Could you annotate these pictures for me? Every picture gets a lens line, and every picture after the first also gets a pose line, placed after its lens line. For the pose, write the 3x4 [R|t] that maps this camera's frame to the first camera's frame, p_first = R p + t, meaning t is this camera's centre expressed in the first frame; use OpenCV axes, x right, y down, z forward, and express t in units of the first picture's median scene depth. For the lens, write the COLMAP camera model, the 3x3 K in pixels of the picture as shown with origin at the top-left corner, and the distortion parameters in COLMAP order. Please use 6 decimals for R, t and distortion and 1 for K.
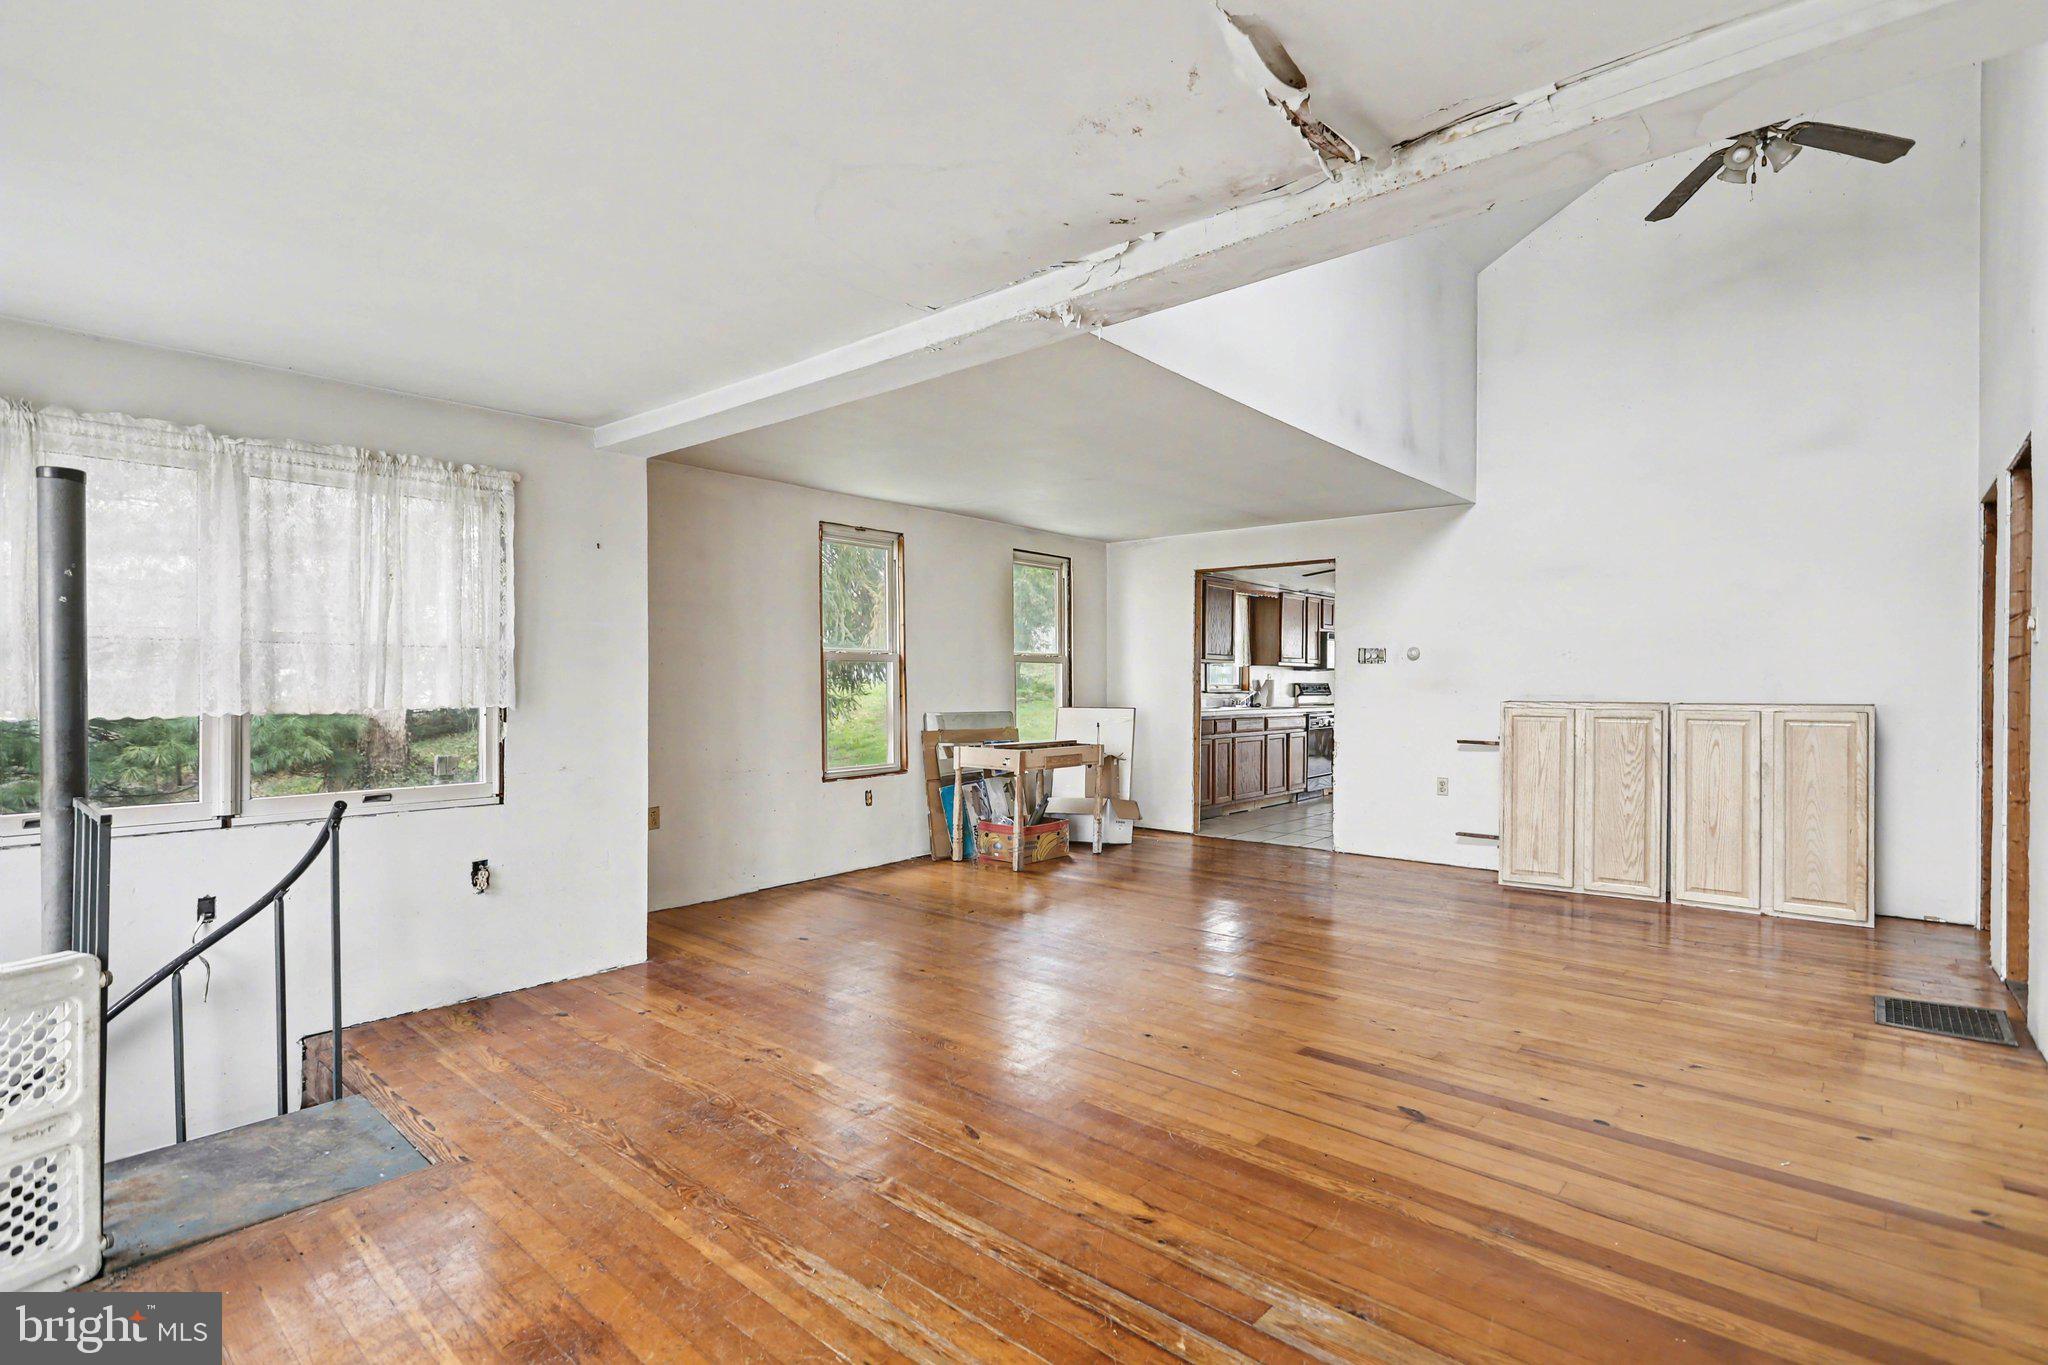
lens RADIAL K [[979.7, 0, 1026.2], [0, 979.7, 688.7], [0, 0, 1]] dist [-0.001725, 0.000511]
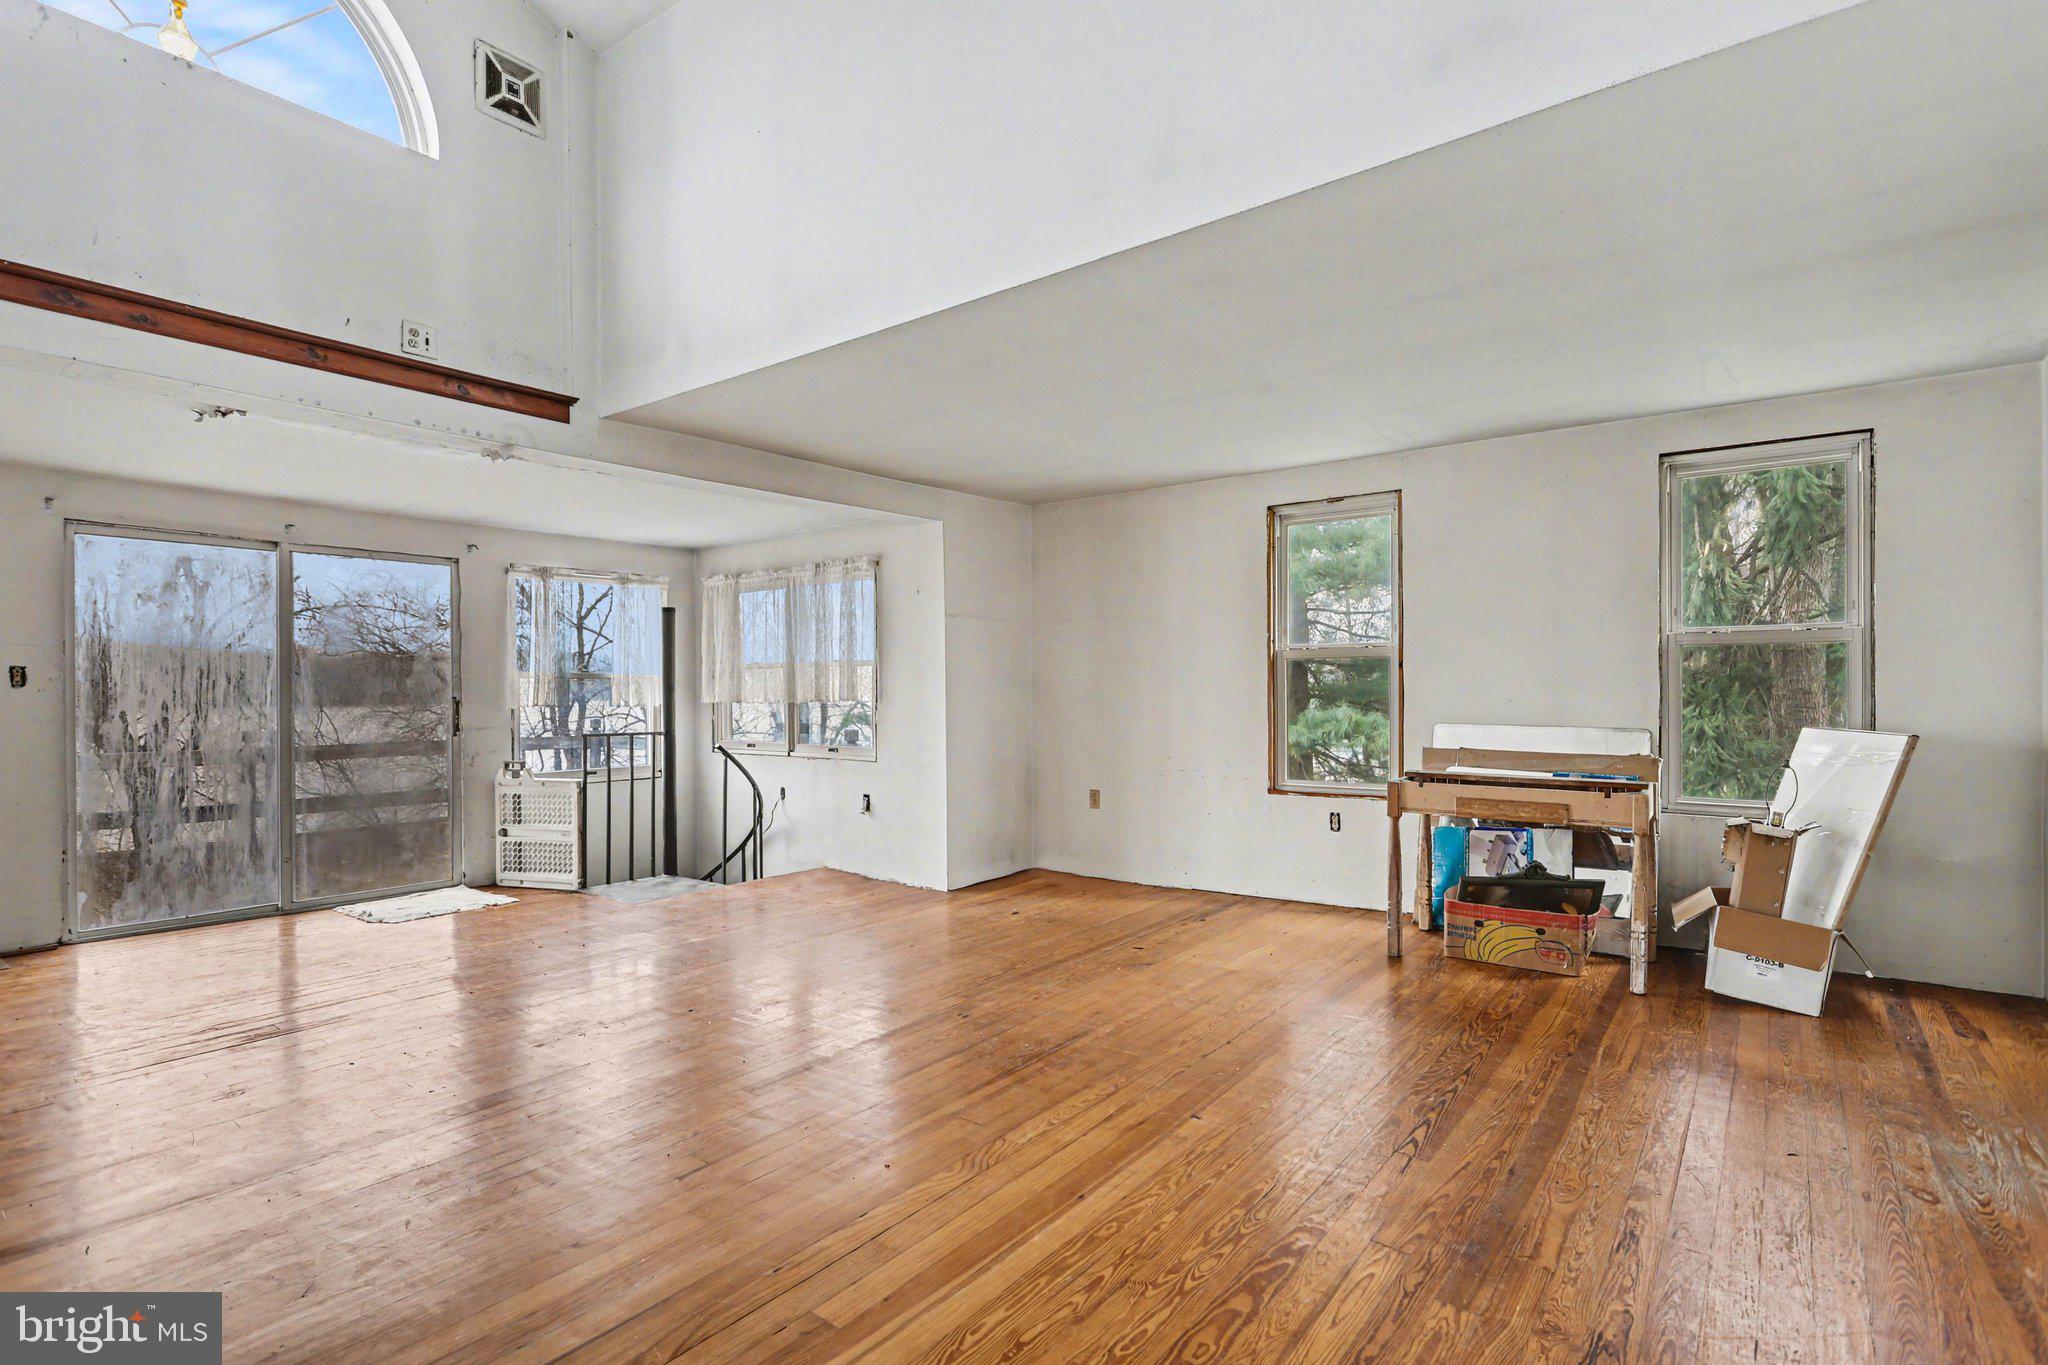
lens RADIAL K [[979.7, 0, 1023.0], [0, 979.7, 683.1], [0, 0, 1]] dist [-0.001725, 0.000511]
pose [[0.039395, -0.003932, -0.999216, 0.660645], [0.002904, 0.999988, -0.003820, -0.003791], [0.999219, -0.002751, 0.039406, 0.702398]]
